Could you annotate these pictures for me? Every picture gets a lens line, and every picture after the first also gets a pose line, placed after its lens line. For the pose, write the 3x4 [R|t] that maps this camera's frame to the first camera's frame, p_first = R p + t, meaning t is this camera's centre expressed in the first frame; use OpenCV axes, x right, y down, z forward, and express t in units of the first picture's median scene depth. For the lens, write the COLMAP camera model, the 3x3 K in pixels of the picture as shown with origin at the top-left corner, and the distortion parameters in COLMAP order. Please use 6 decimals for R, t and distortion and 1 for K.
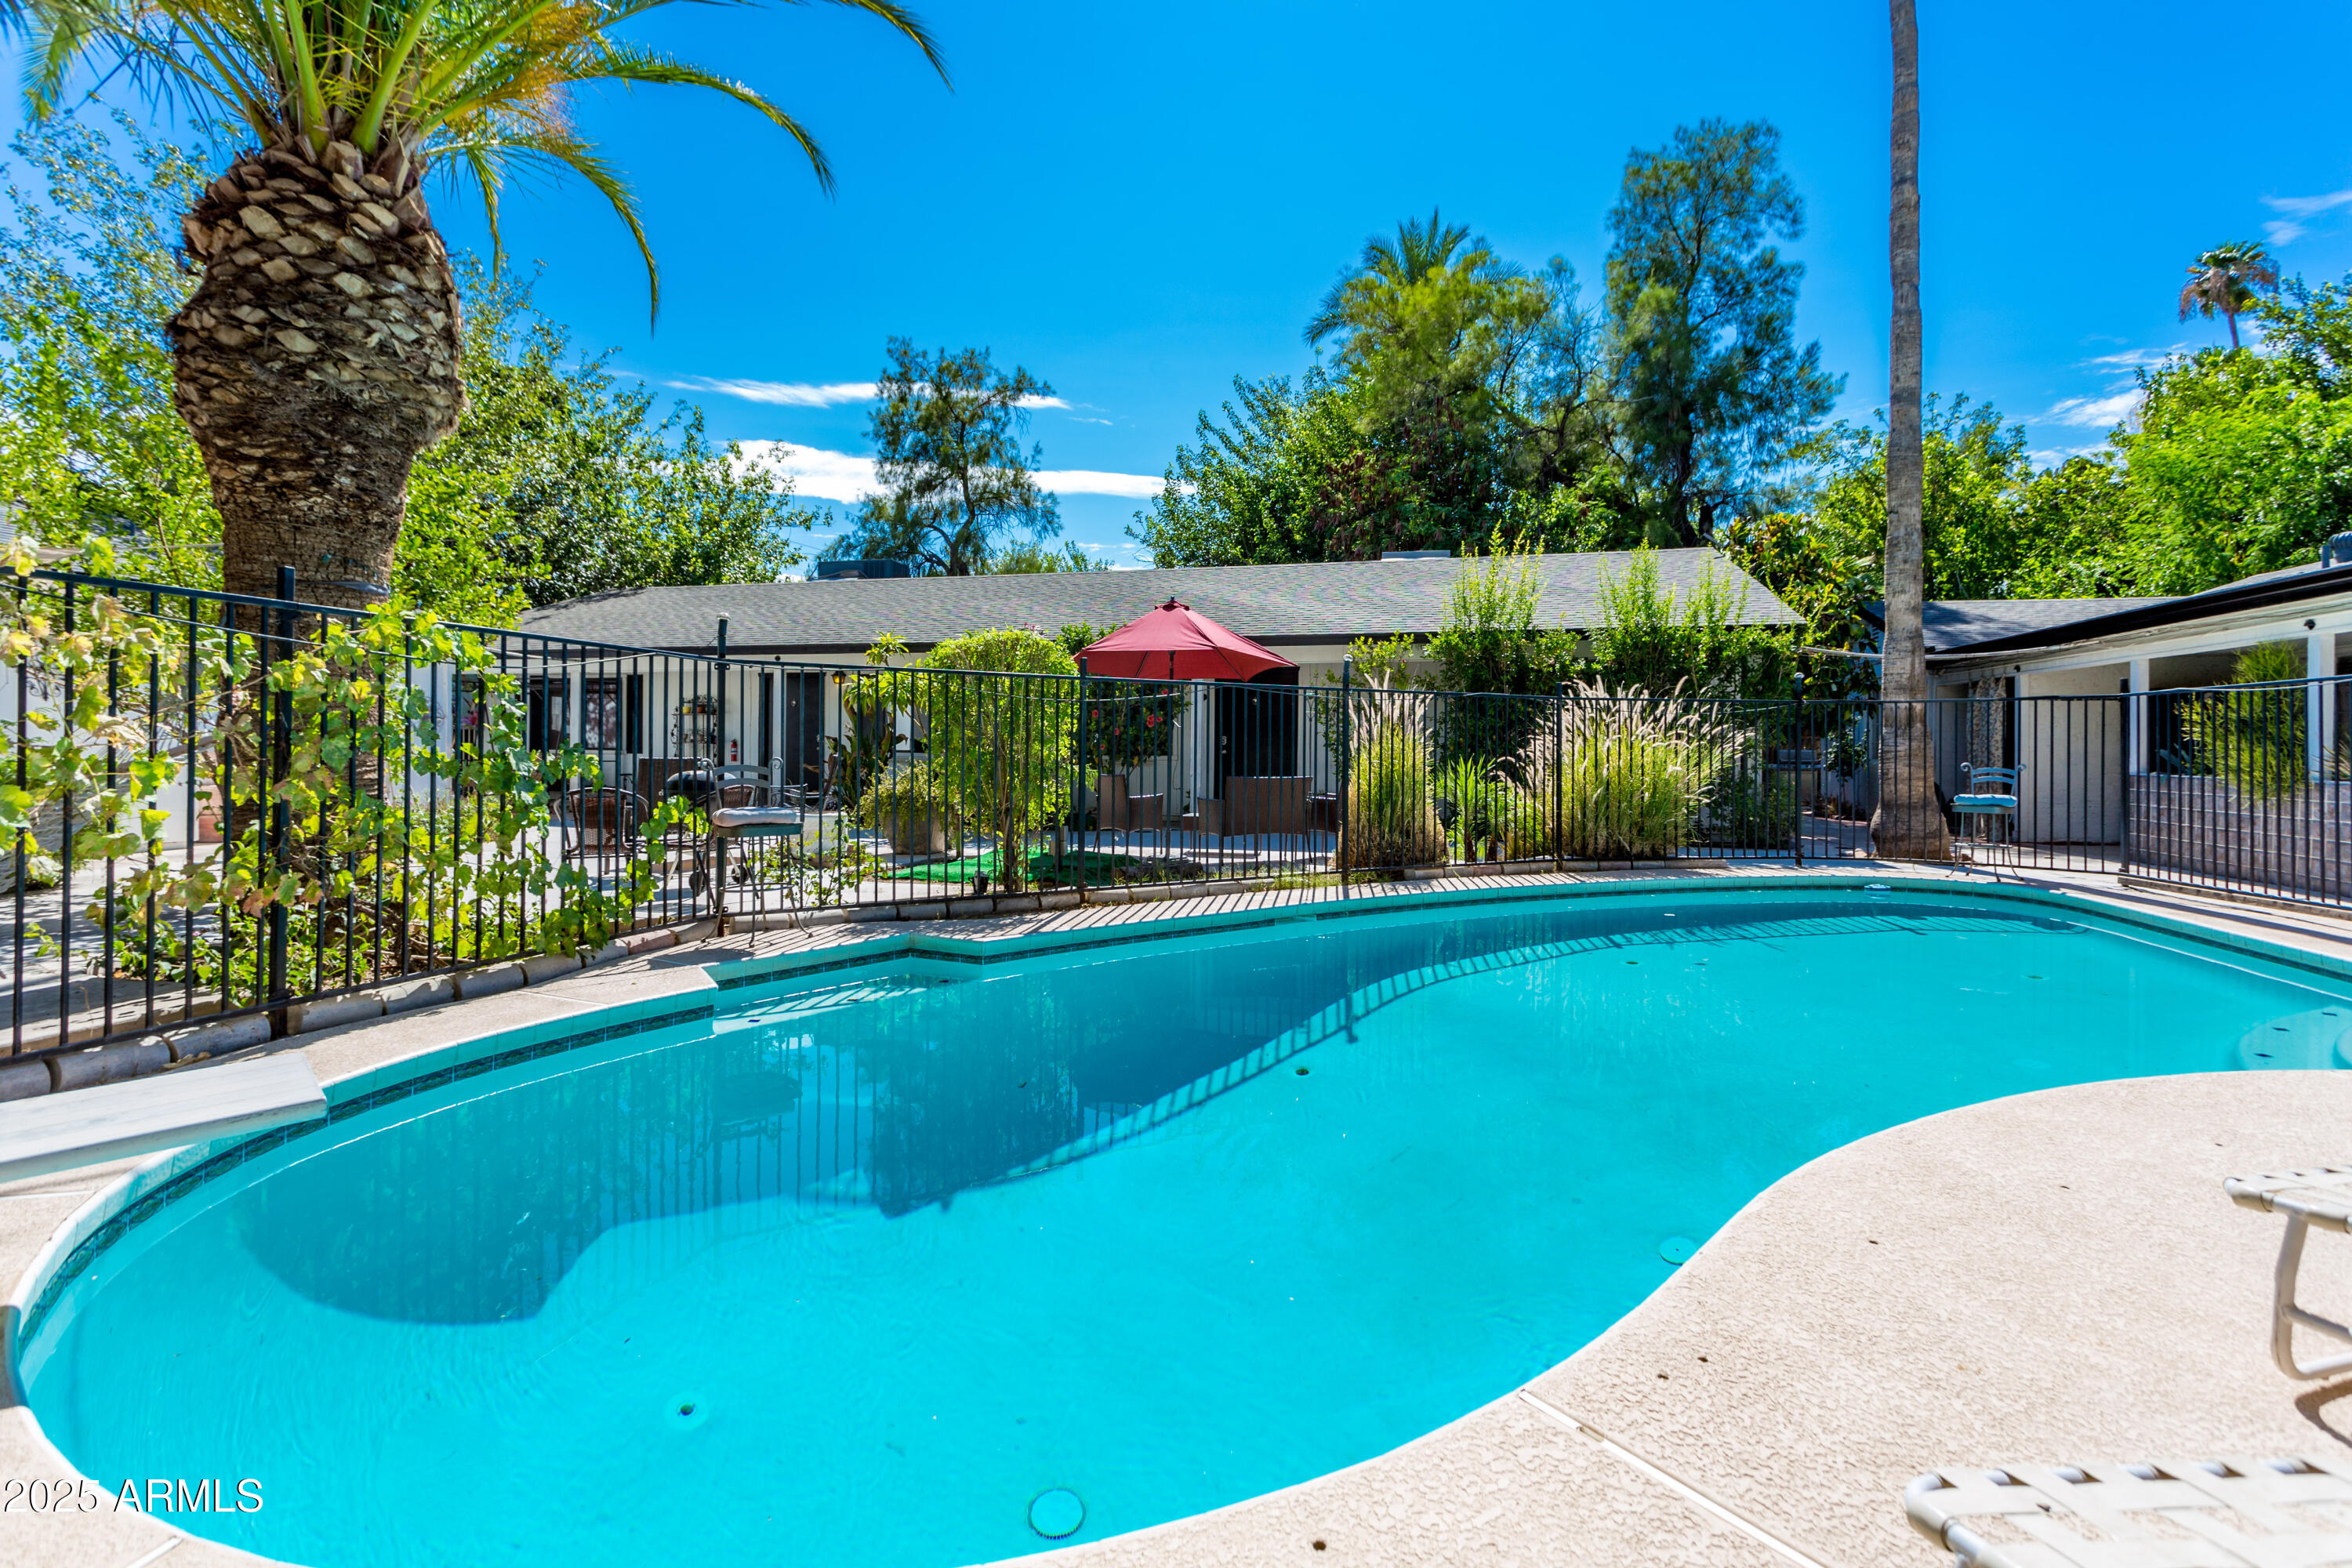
lens RADIAL K [[1083.2, 0, 1171.8], [0, 1083.2, 819.3], [0, 0, 1]] dist [0.003141, -0.001073]
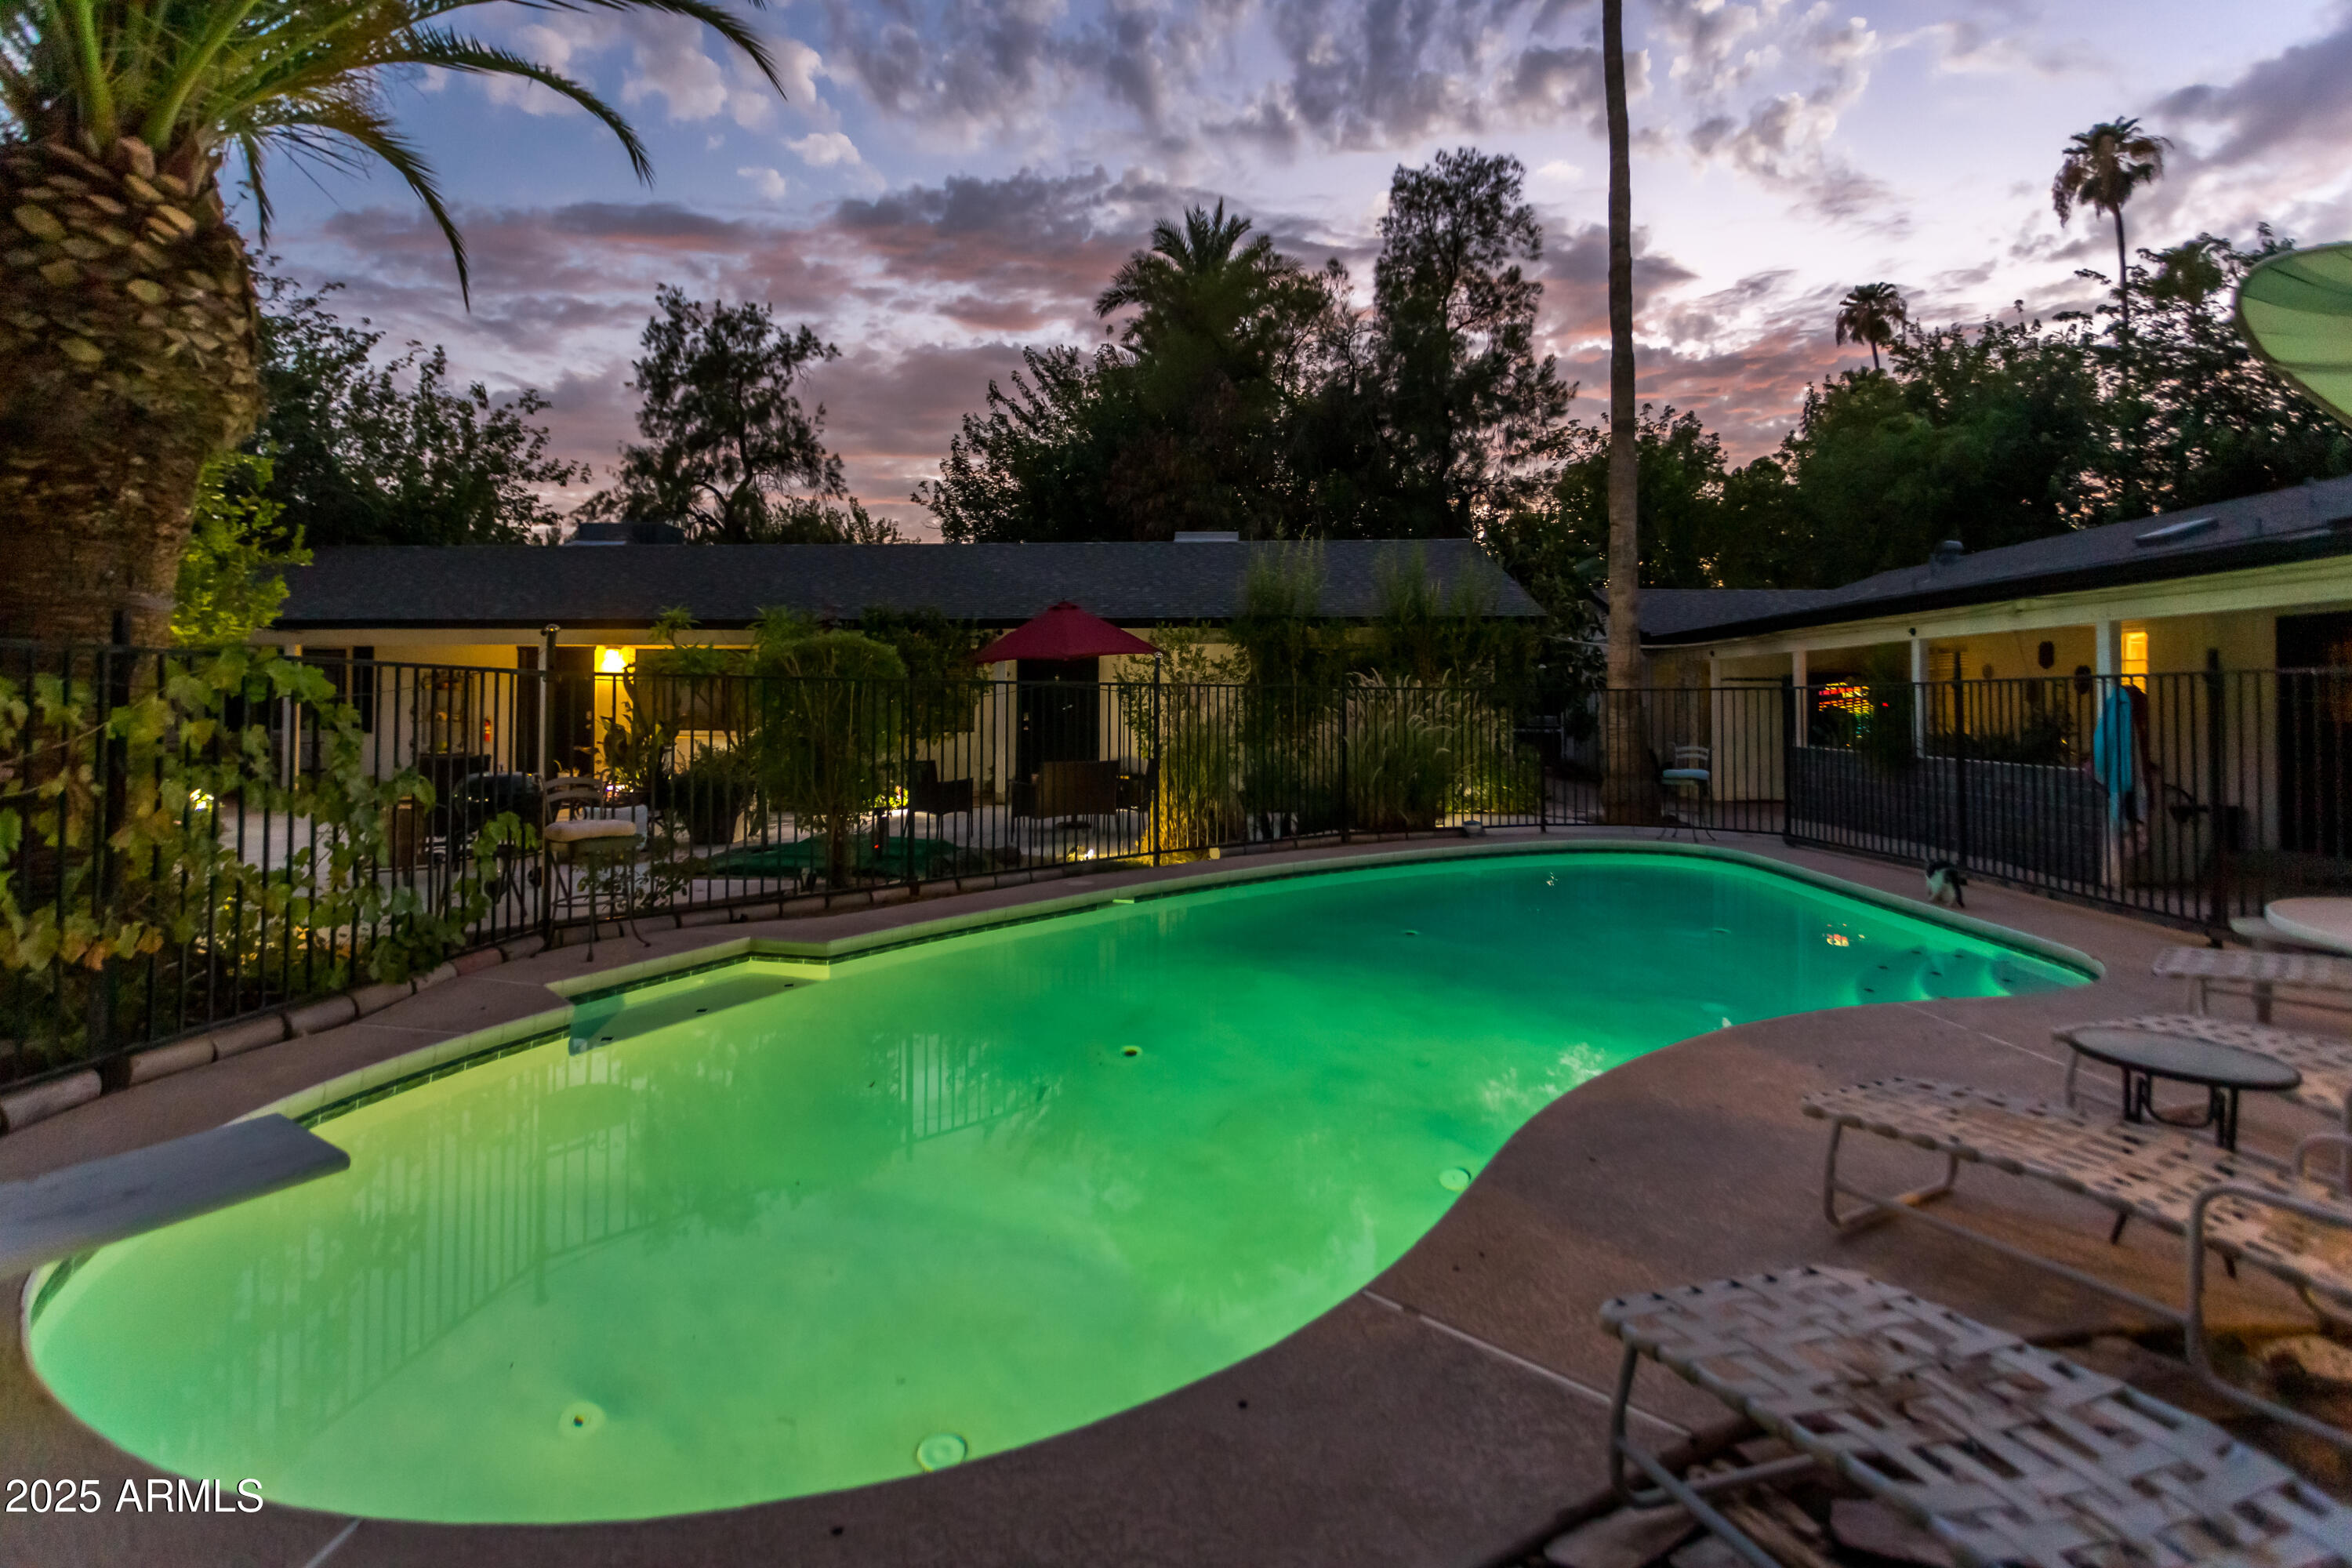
lens RADIAL K [[1156.5, 0, 1180.9], [0, 1156.5, 775.9], [0, 0, 1]] dist [-0.000359, -0.000093]
pose [[0.975635, -0.016661, 0.218769, -0.061677], [0.012814, 0.999738, 0.018992, -0.046353], [-0.219028, -0.015726, 0.975592, -0.108277]]
